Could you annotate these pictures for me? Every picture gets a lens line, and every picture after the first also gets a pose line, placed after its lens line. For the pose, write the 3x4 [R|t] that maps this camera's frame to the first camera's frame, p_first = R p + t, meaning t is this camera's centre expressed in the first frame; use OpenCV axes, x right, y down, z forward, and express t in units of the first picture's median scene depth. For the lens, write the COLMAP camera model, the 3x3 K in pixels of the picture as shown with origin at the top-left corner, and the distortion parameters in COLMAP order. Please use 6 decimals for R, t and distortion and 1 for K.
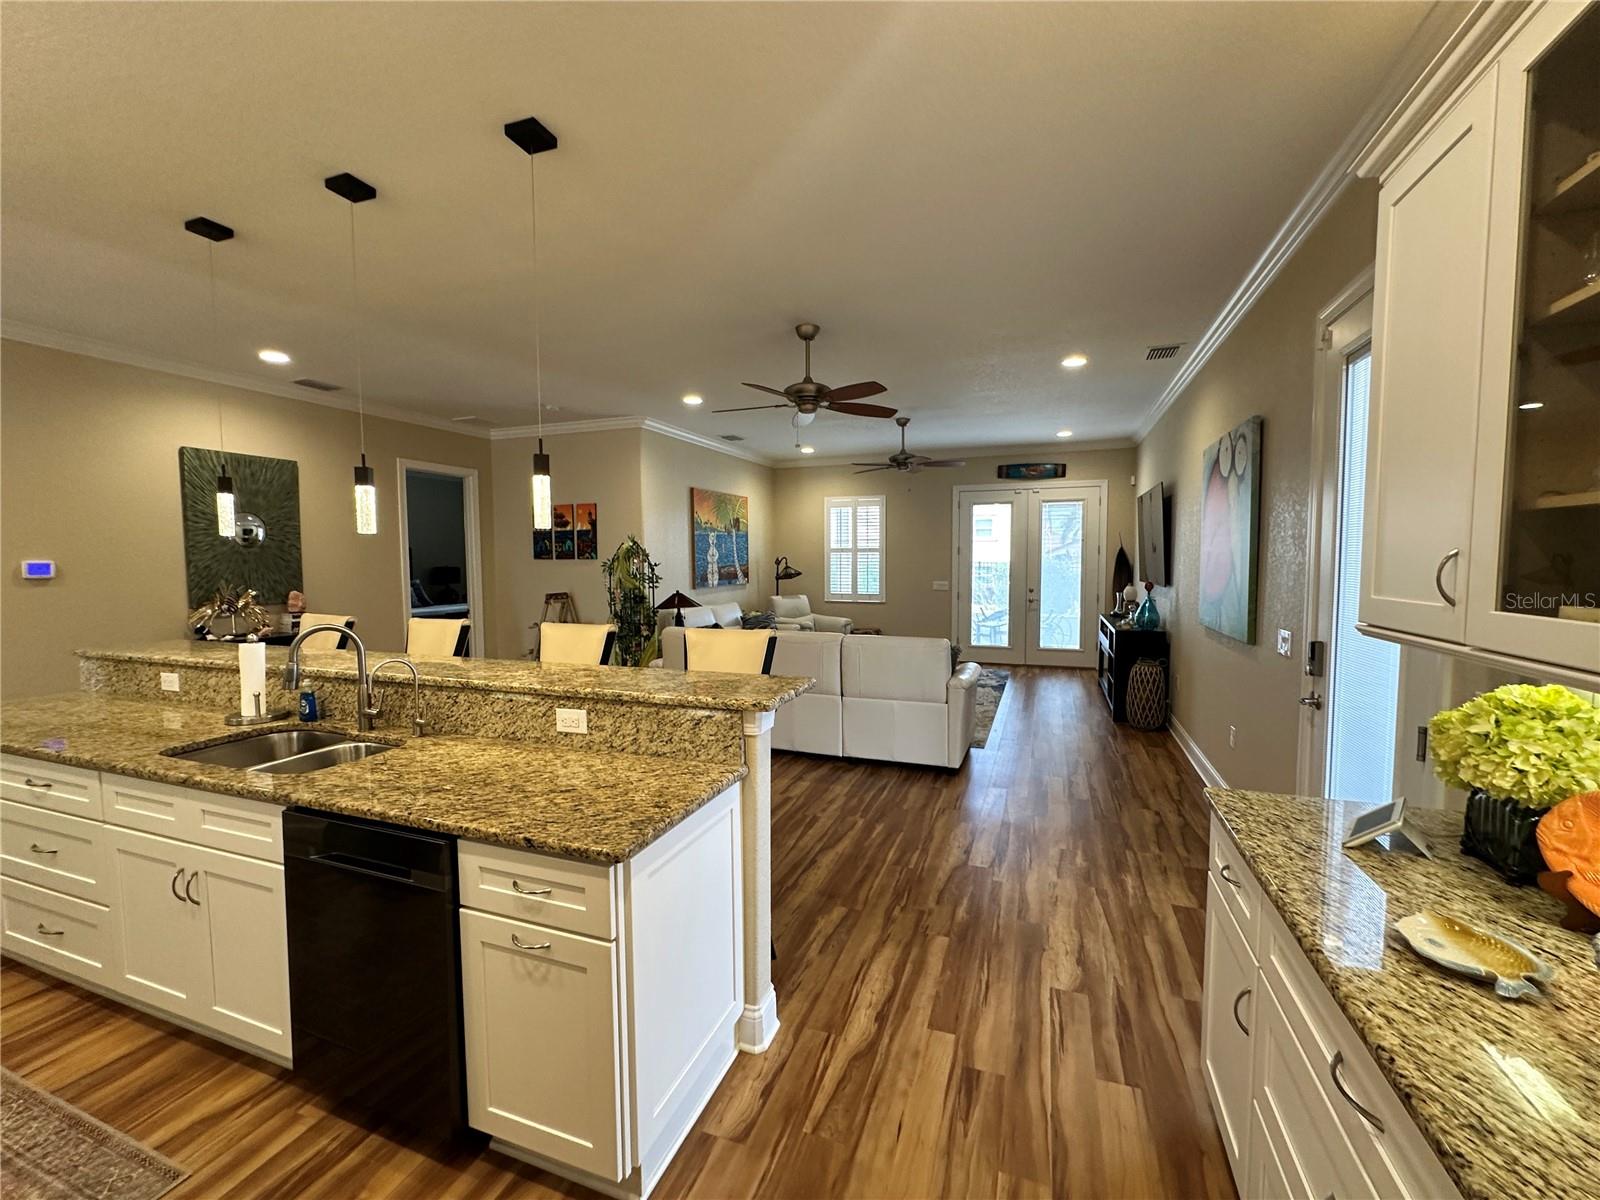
lens RADIAL K [[665.9, 0, 800.0], [0, 665.9, 600.0], [0, 0, 1]] dist [-0.002023, 0.000409]
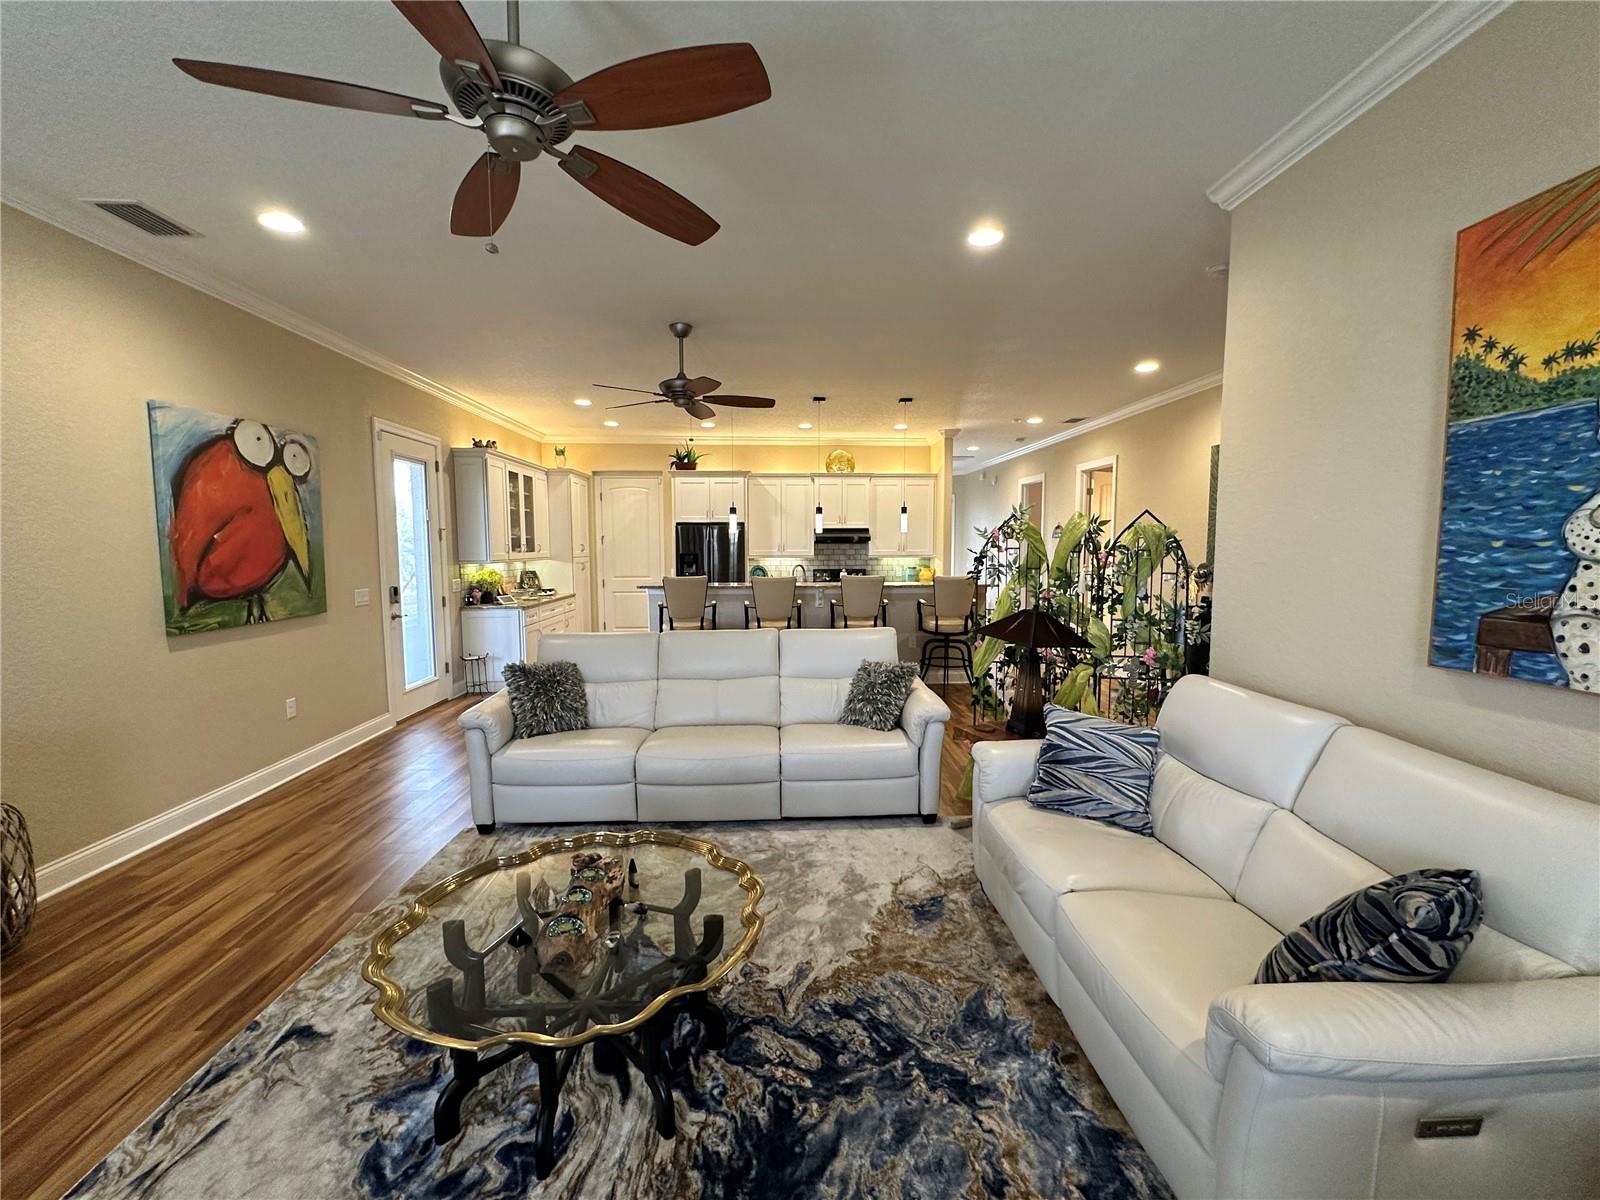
lens RADIAL K [[665.9, 0, 800.0], [0, 665.9, 600.0], [0, 0, 1]] dist [-0.002023, 0.000409]
pose [[-0.919432, 0.039812, -0.391228, 0.129565], [-0.017209, 0.989836, 0.141171, -0.063453], [0.392872, 0.136529, -0.909402, 1.015270]]
